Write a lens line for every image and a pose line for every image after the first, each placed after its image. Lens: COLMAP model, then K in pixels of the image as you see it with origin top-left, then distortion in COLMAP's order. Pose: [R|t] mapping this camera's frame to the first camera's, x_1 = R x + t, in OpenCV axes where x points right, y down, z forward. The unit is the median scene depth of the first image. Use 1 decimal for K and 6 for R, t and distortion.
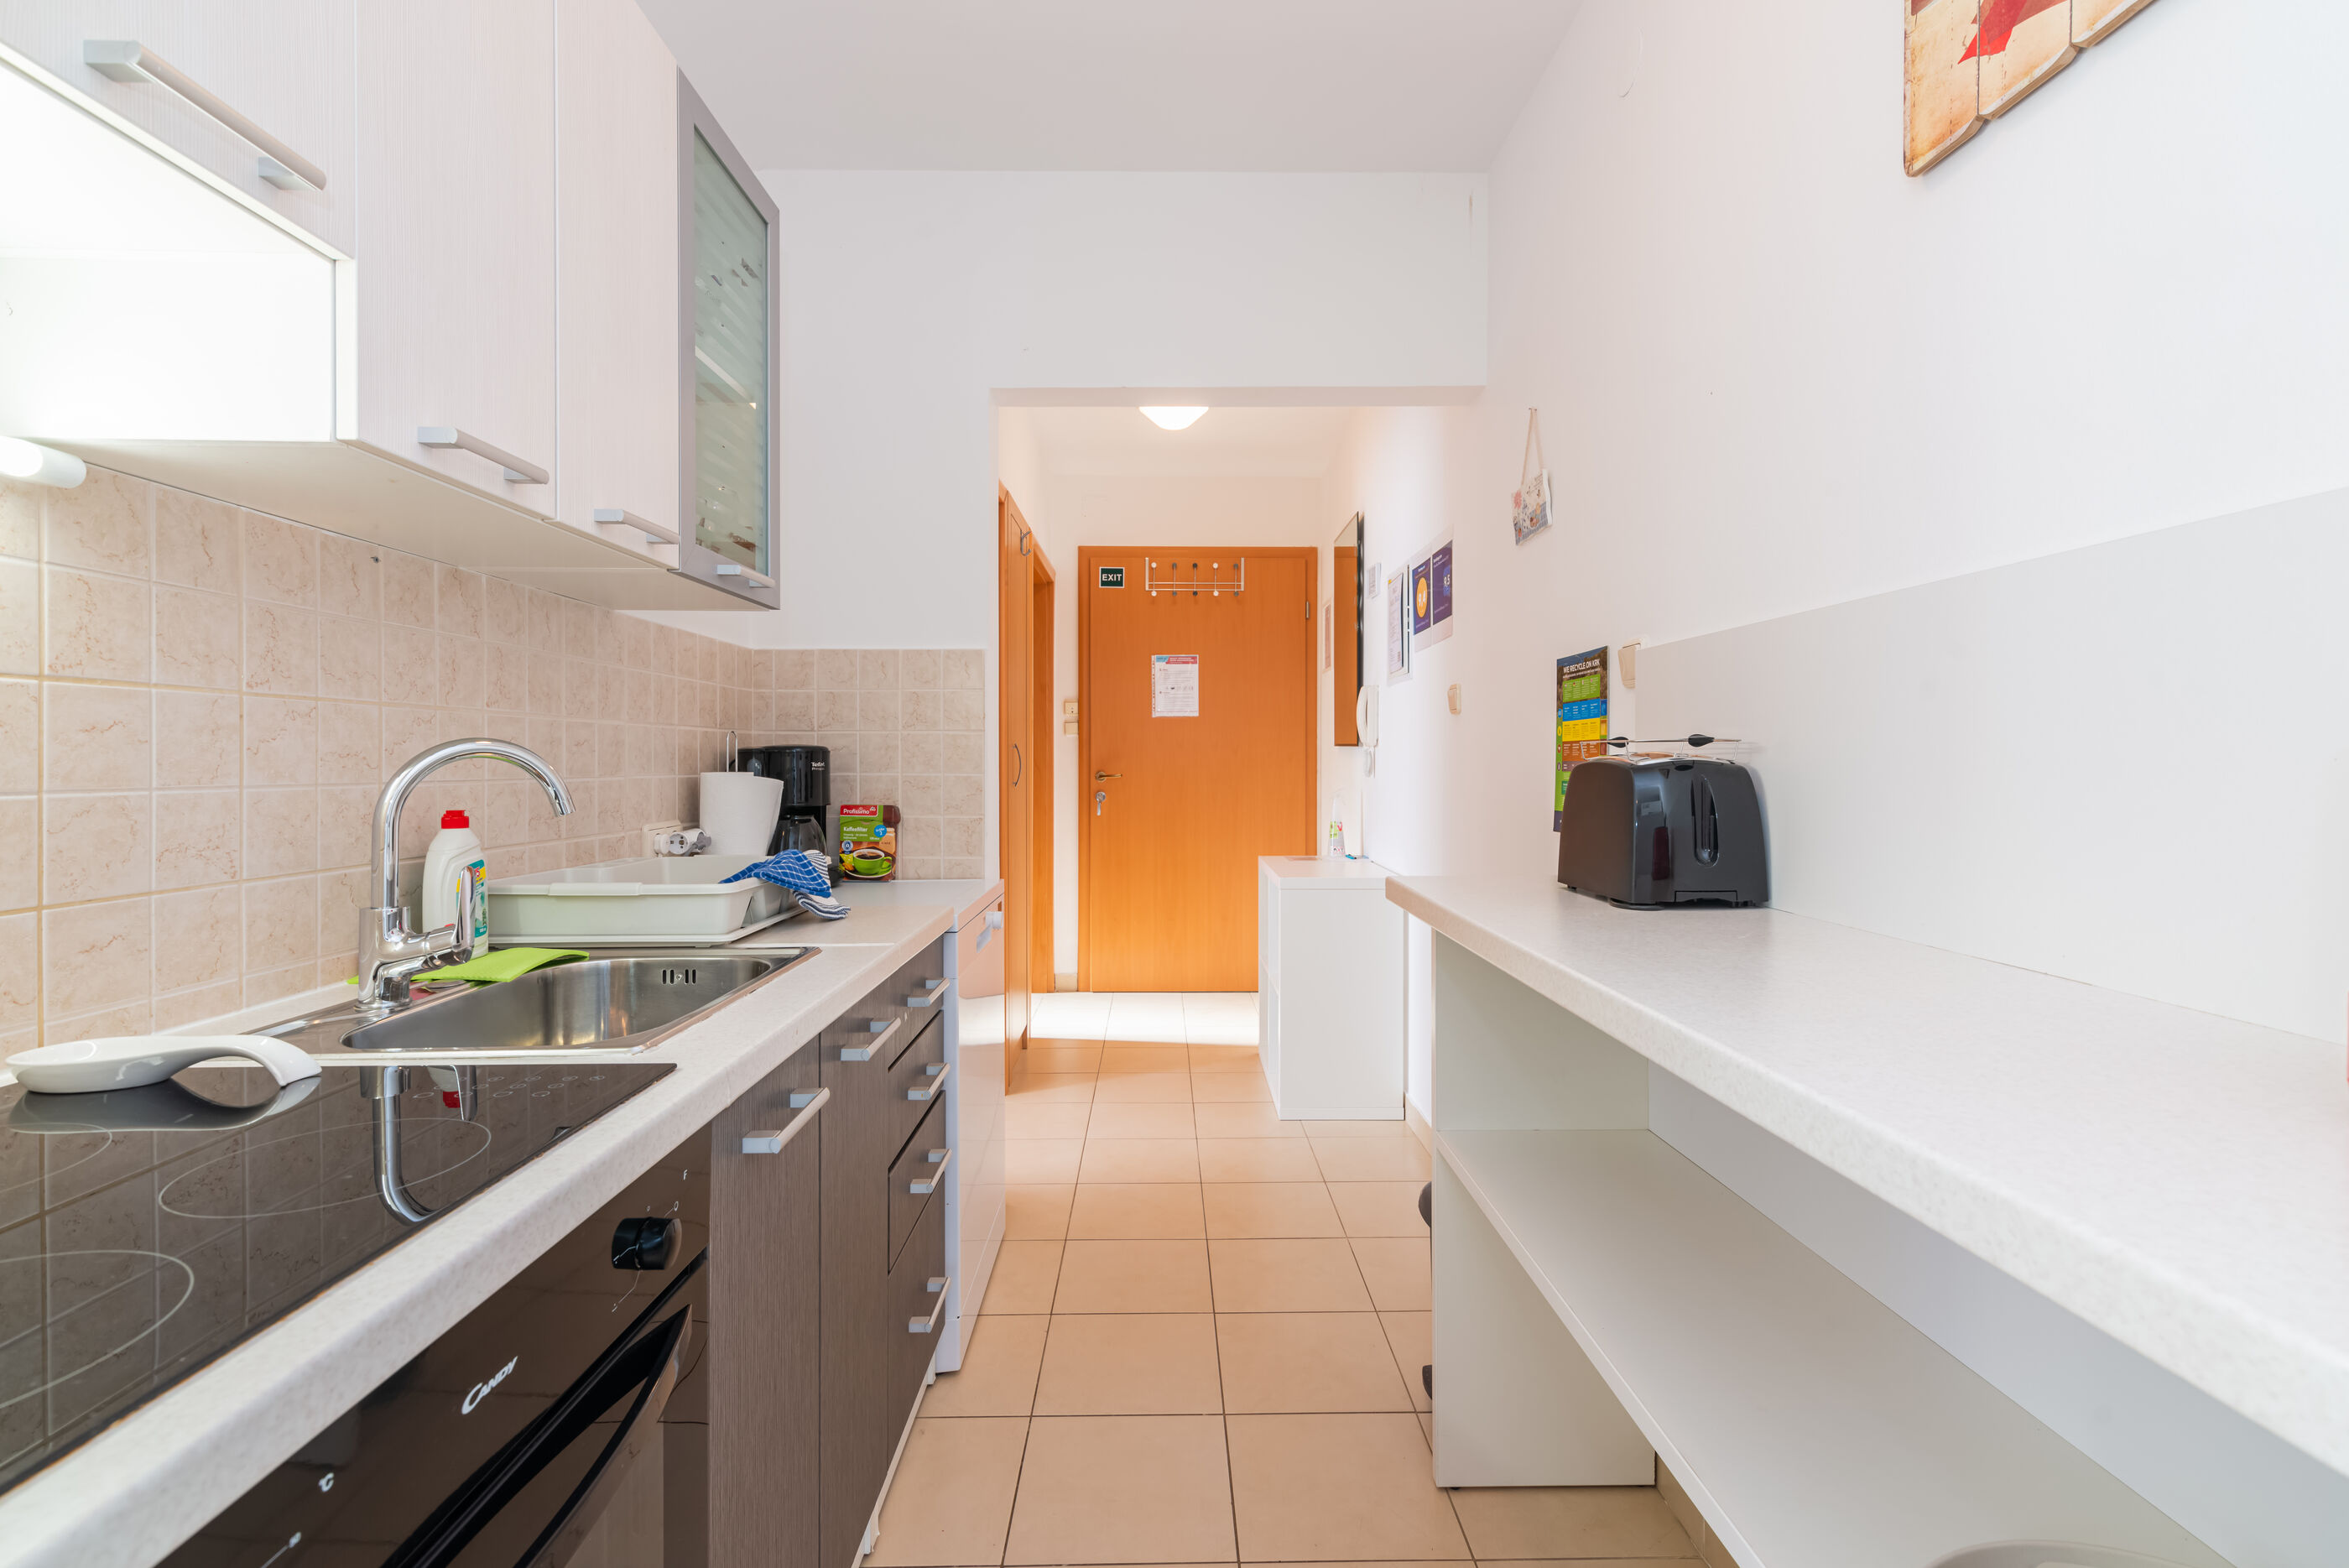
lens RADIAL K [[1087.4, 0, 1177.2], [0, 1087.4, 769.9], [0, 0, 1]] dist [-0.001011, -0.000548]
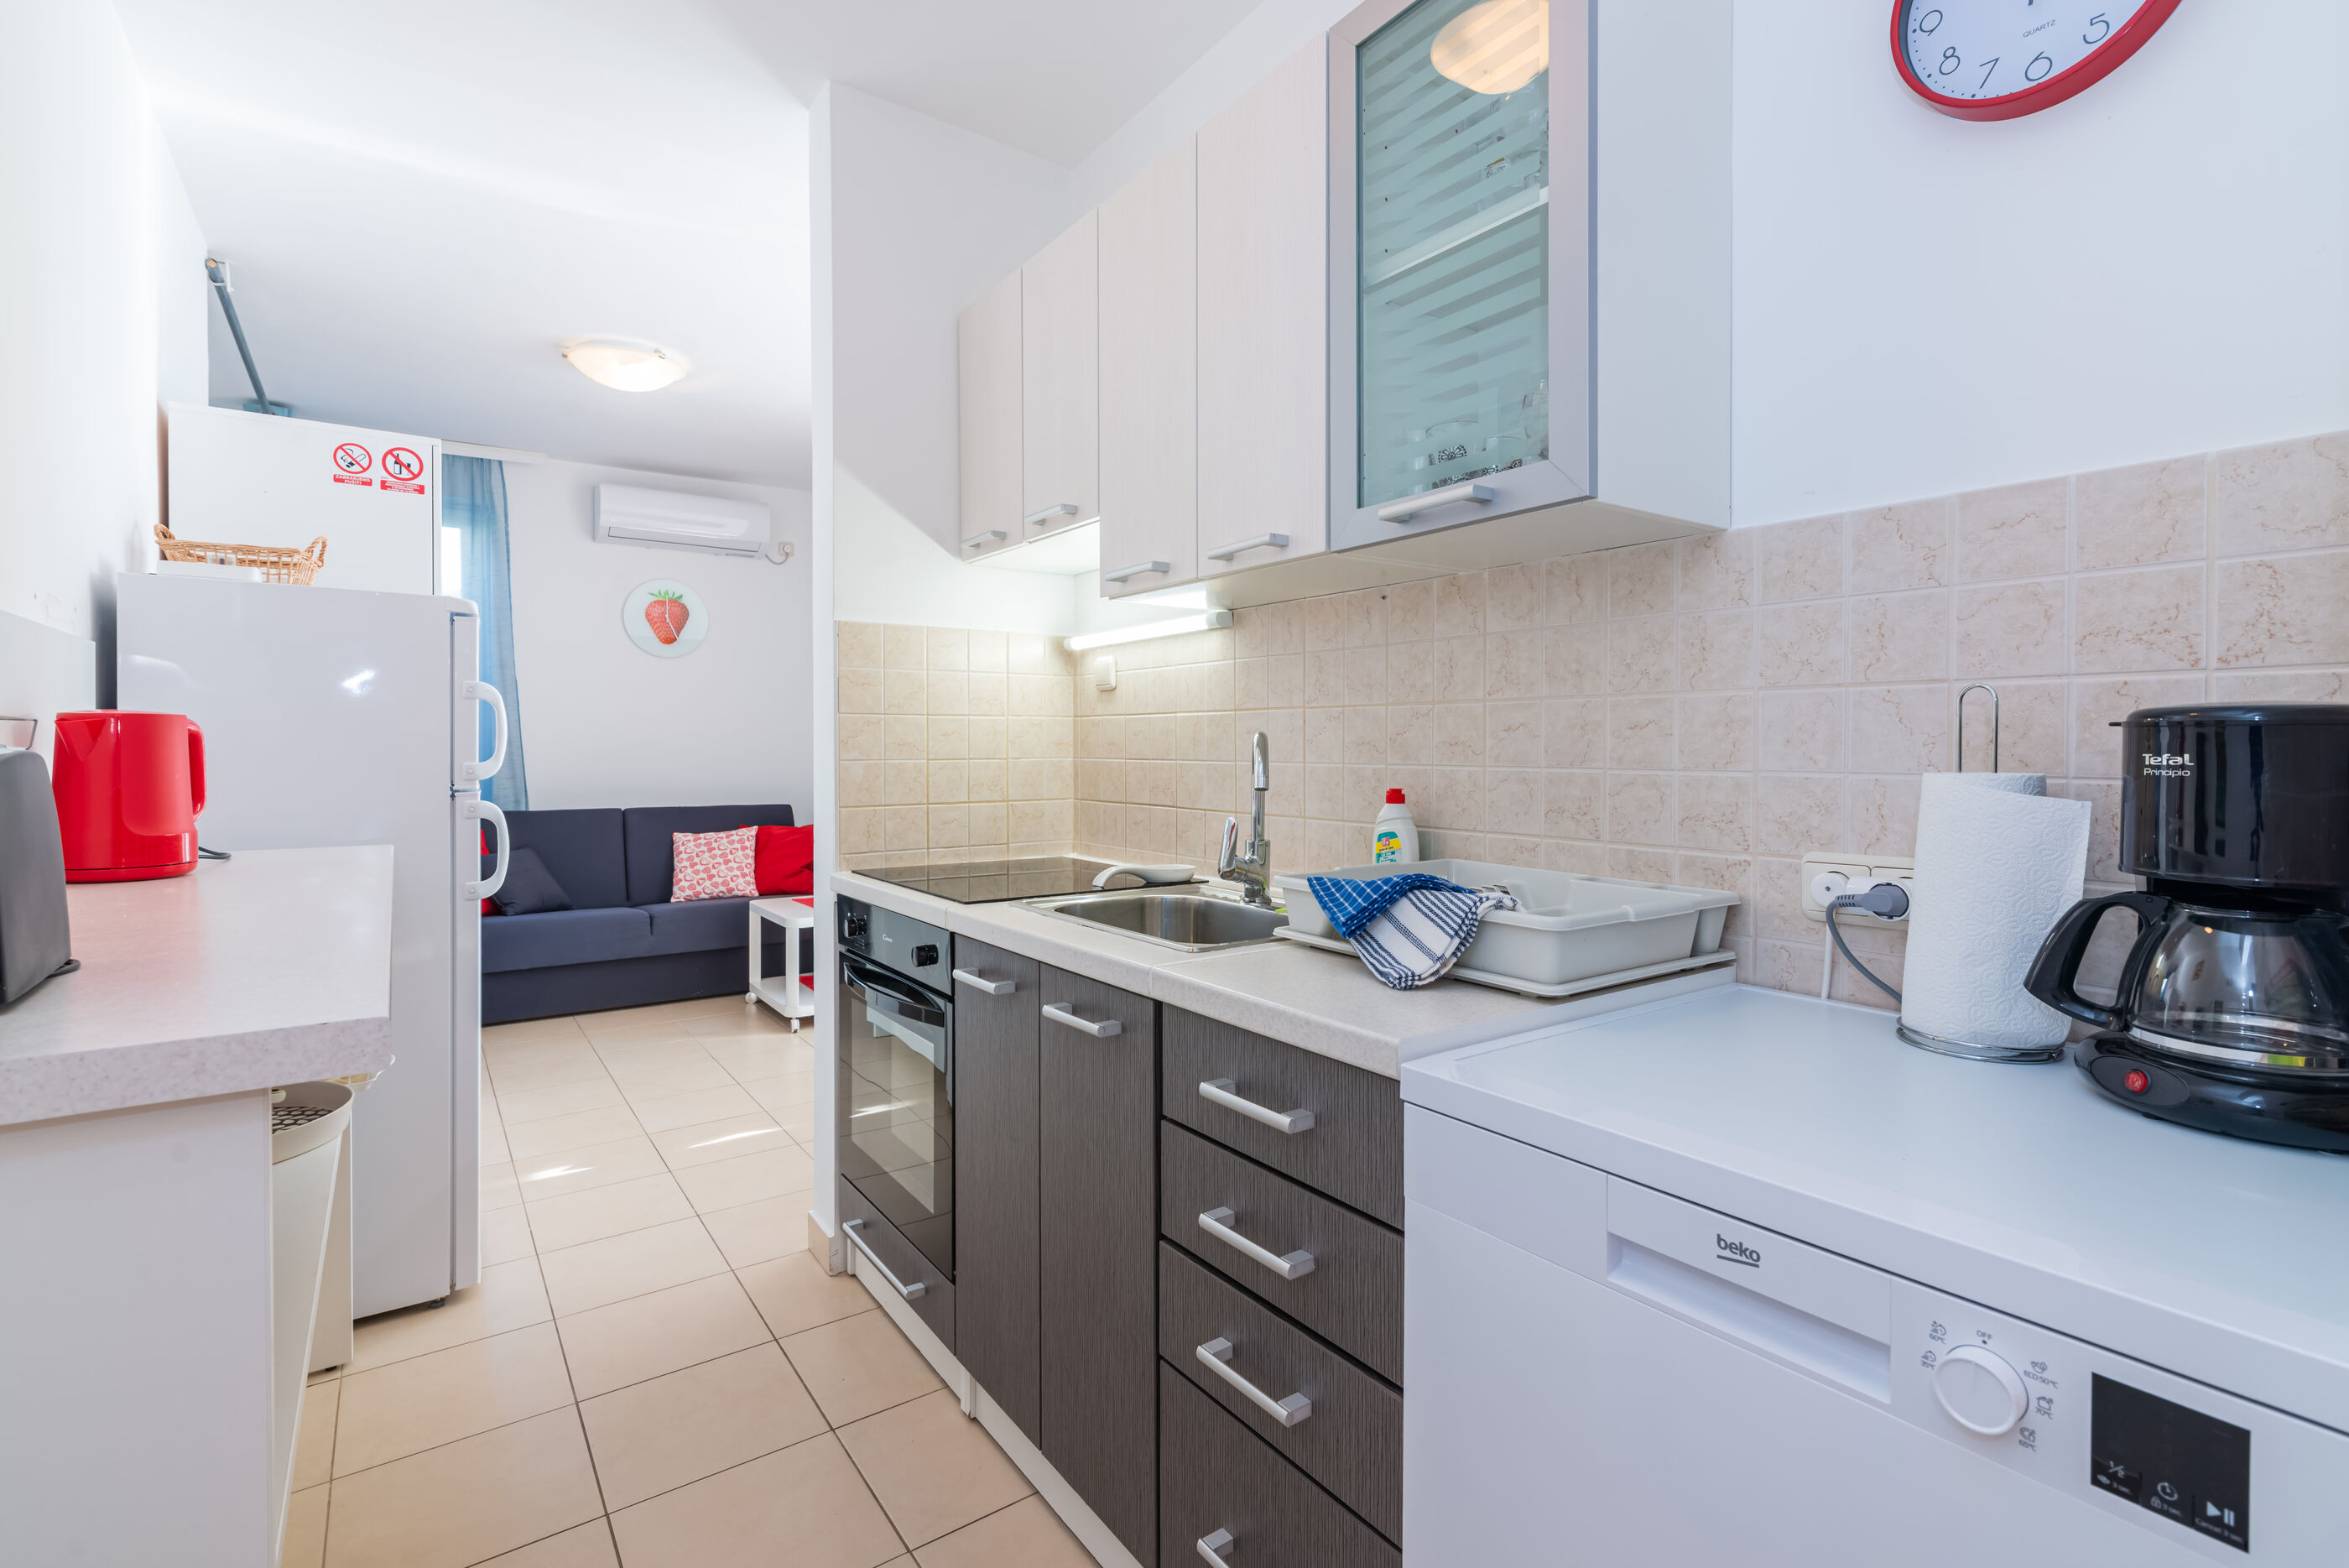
lens RADIAL K [[1087.4, 0, 1197.9], [0, 1087.4, 778.3], [0, 0, 1]] dist [-0.001011, -0.000548]
pose [[-0.812923, -0.015379, -0.582169, 0.174473], [-0.031126, 0.999370, 0.017063, 0.010506], [0.581539, 0.031992, -0.812889, 1.497644]]
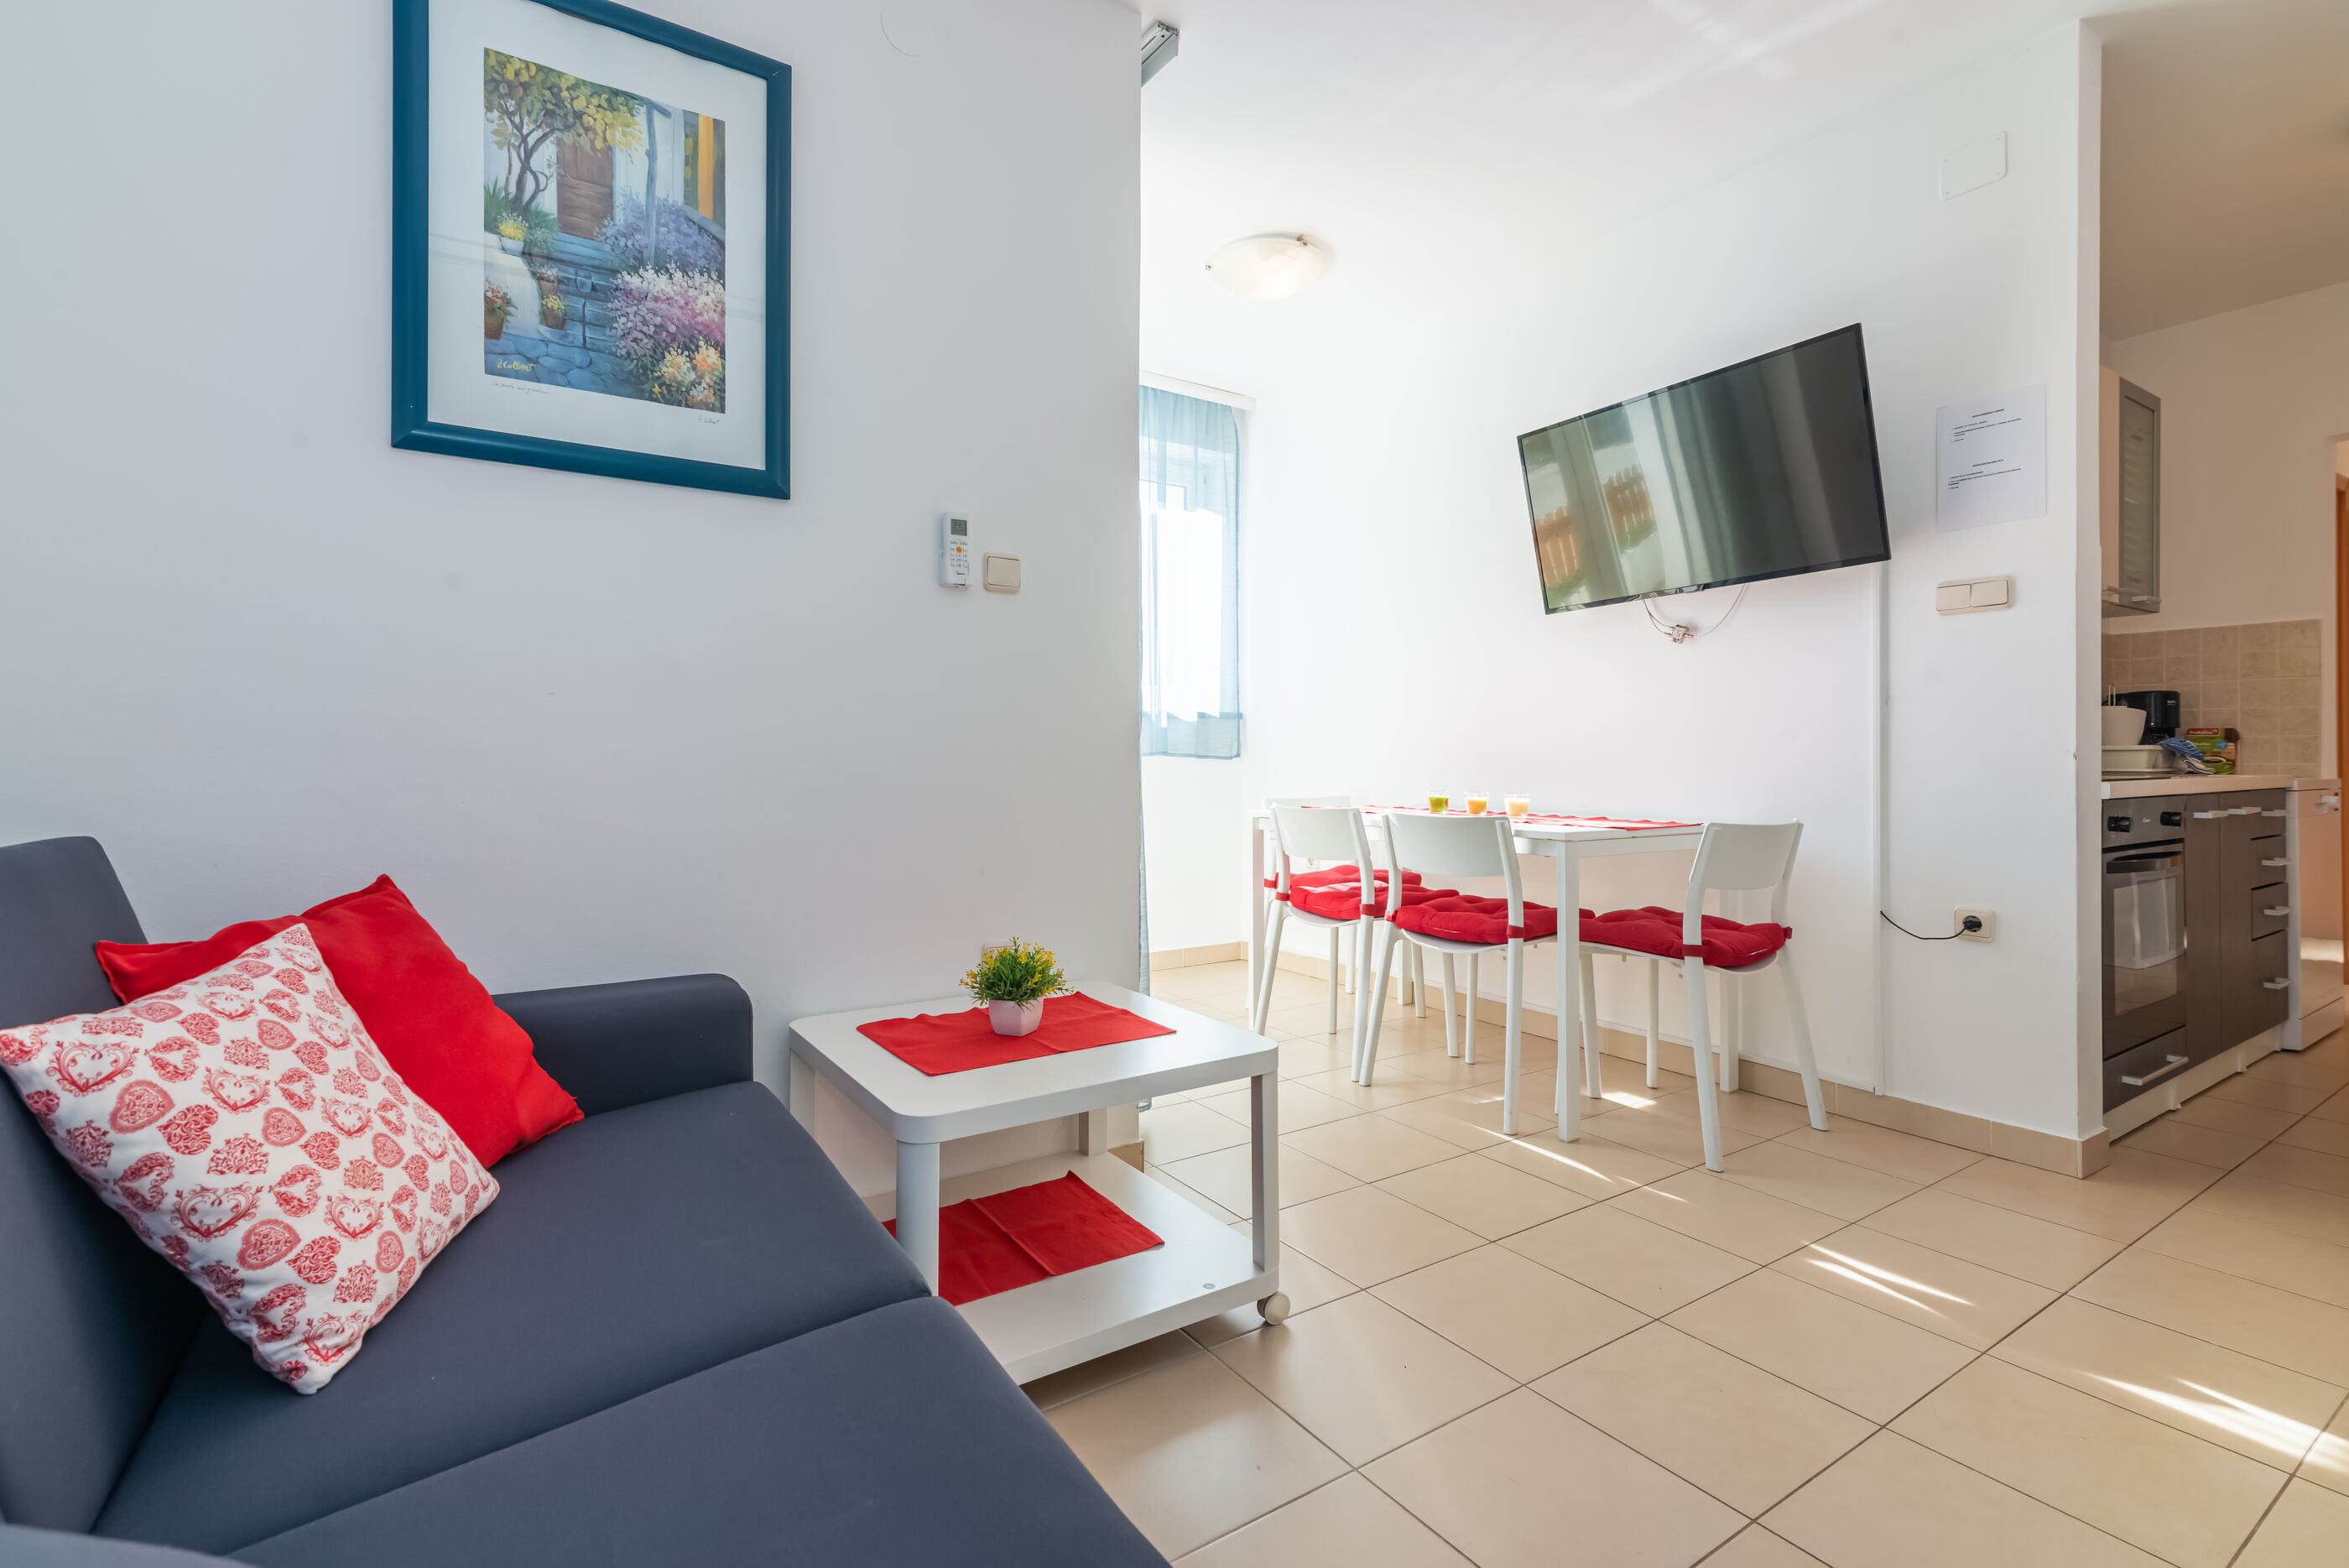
lens RADIAL K [[1087.4, 0, 1113.2], [0, 1087.4, 759.6], [0, 0, 1]] dist [-0.001011, -0.000548]
pose [[0.530645, -0.003043, -0.847588, 0.254347], [-0.006711, 0.999947, -0.007791, 0.128786], [0.847567, 0.009822, 0.530597, -1.480768]]
